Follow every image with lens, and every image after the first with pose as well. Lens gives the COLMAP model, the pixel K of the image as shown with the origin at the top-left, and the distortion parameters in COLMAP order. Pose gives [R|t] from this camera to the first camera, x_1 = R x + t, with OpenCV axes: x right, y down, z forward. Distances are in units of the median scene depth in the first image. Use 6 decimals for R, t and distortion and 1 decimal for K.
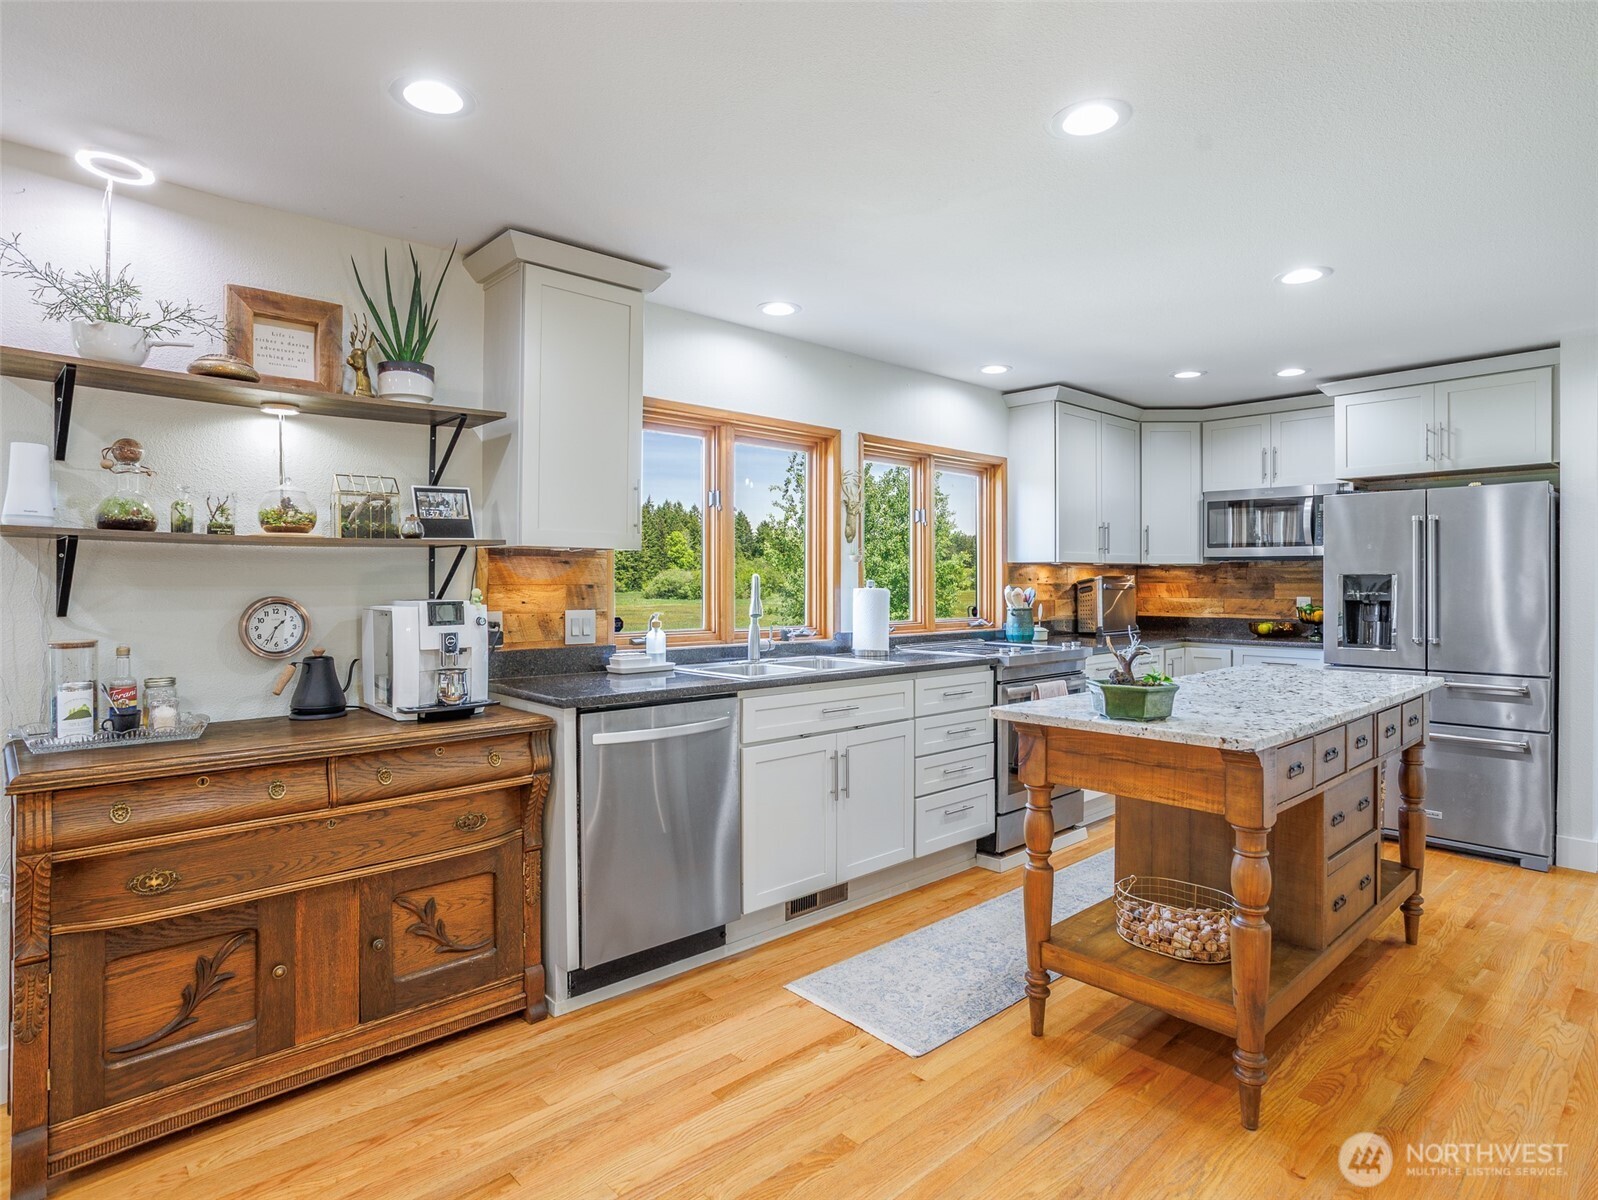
lens RADIAL K [[859.4, 0, 769.7], [0, 859.4, 578.2], [0, 0, 1]] dist [-0.038637, 0.011580]
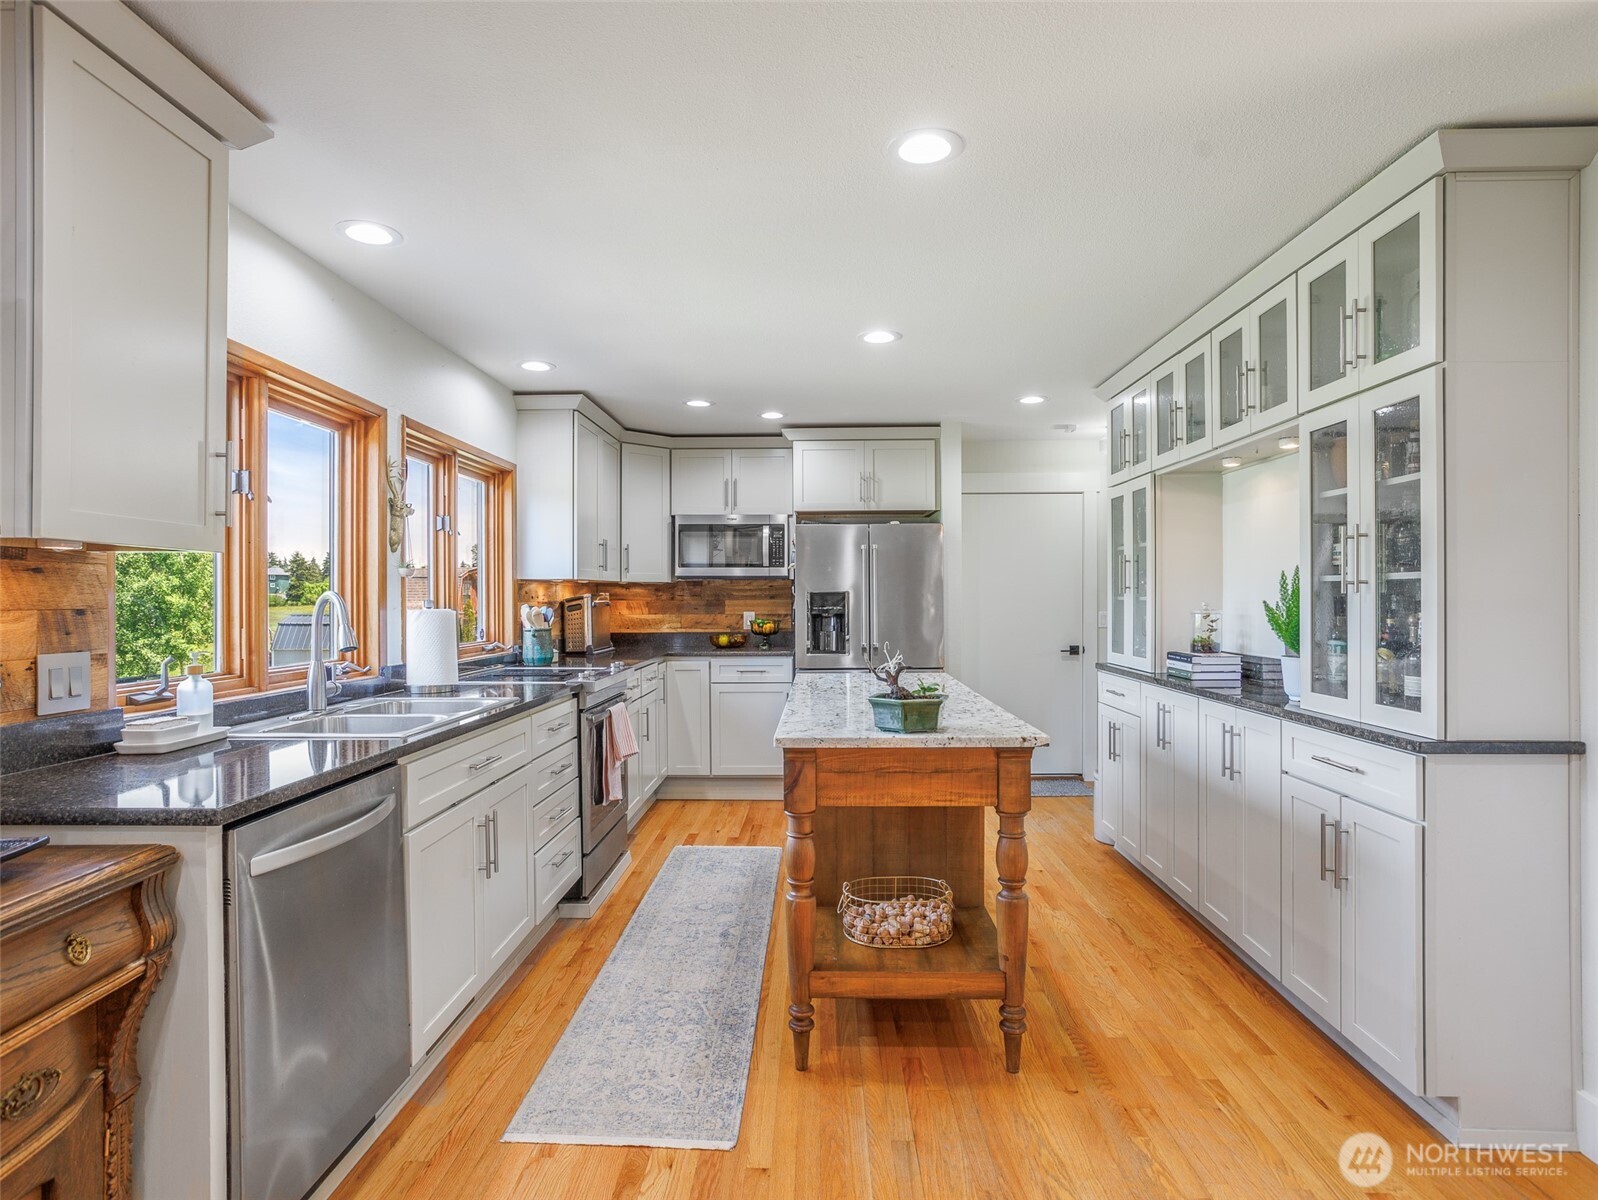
lens RADIAL K [[859.4, 0, 797.7], [0, 859.4, 598.4], [0, 0, 1]] dist [-0.038637, 0.011580]
pose [[0.687907, -0.004129, 0.725787, -0.233131], [0.001819, 0.999990, 0.003965, -0.000895], [-0.725796, -0.001407, 0.687908, 0.203412]]
